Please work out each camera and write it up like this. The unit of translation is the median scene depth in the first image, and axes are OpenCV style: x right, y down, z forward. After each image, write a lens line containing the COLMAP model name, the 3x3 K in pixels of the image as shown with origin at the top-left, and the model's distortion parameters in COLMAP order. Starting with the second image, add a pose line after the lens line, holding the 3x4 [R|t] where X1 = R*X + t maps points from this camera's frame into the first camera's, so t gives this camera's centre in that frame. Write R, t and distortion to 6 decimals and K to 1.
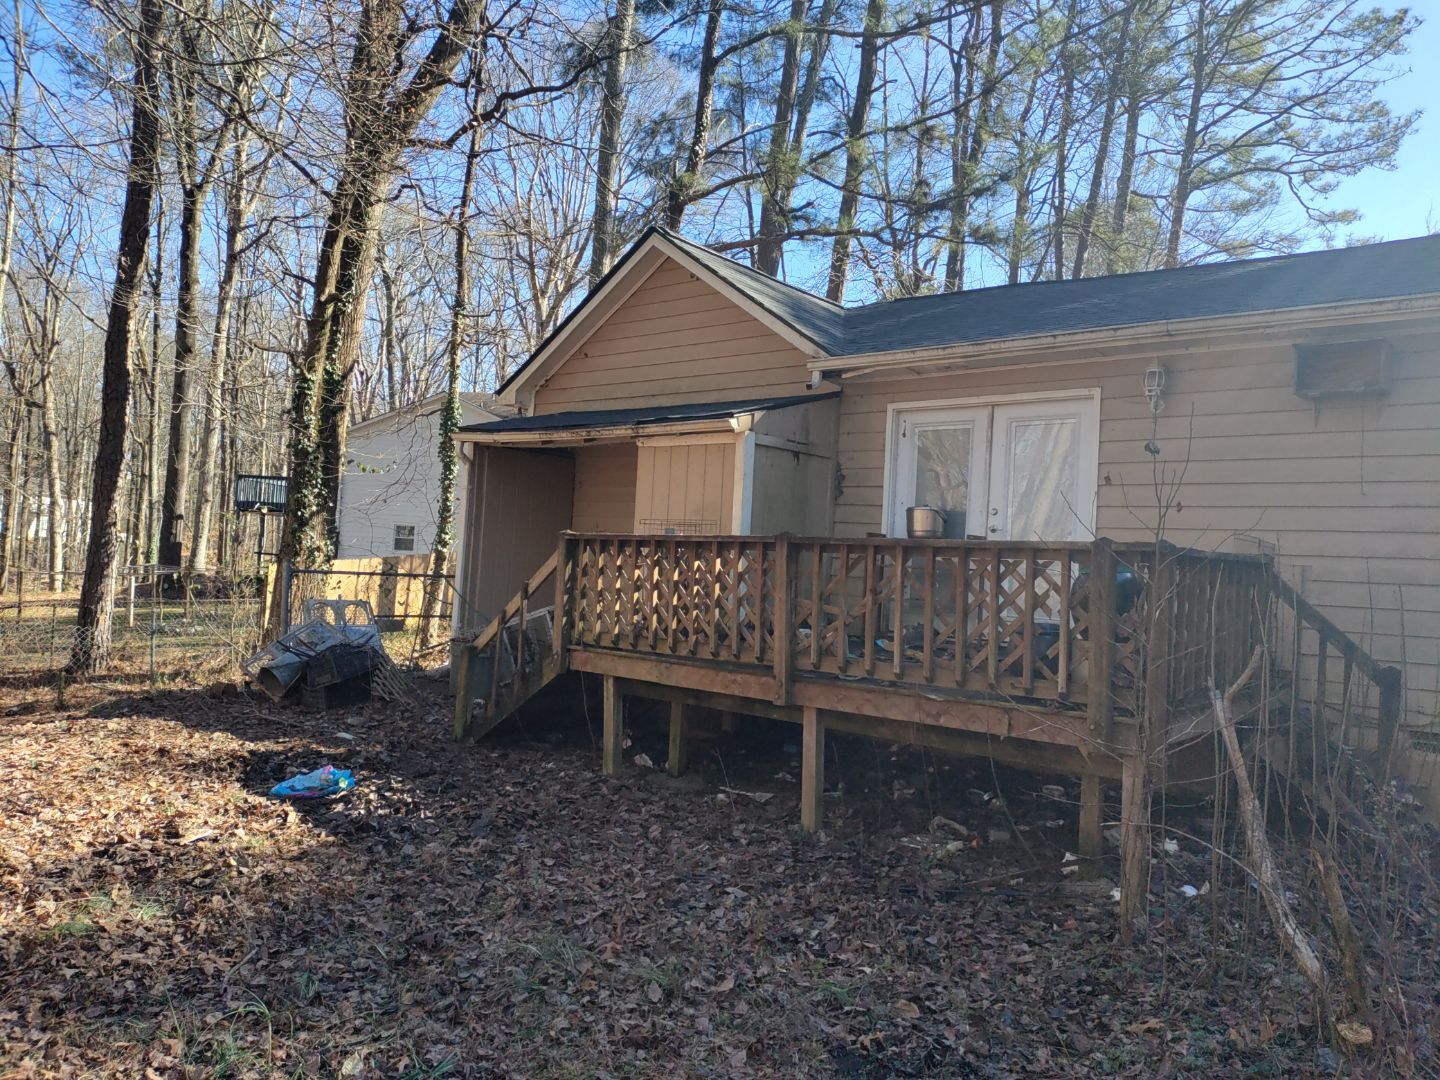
lens RADIAL K [[1041.8, 0, 720.0], [0, 1041.8, 540.0], [0, 0, 1]] dist [0.100002, -0.147679]
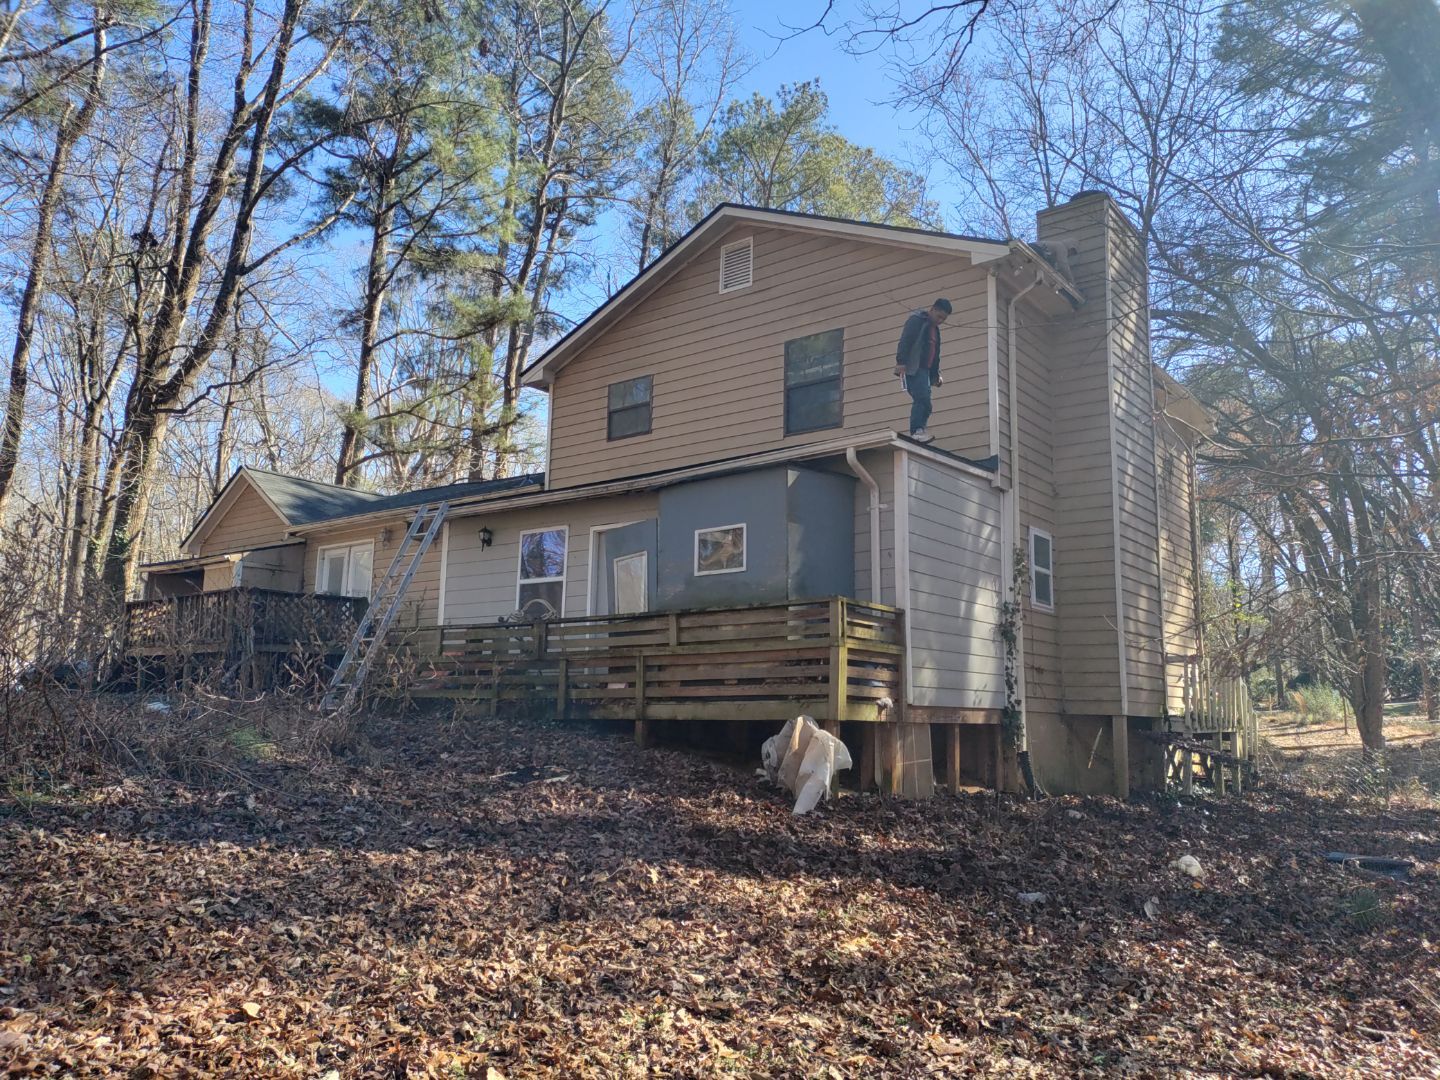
lens RADIAL K [[1067.5, 0, 720.0], [0, 1067.5, 540.0], [0, 0, 1]] dist [0.002297, -0.001837]
pose [[0.998975, -0.029666, 0.034176, 0.948919], [0.034121, 0.989818, -0.138187, 0.200937], [-0.029728, 0.139211, 0.989816, -1.289422]]
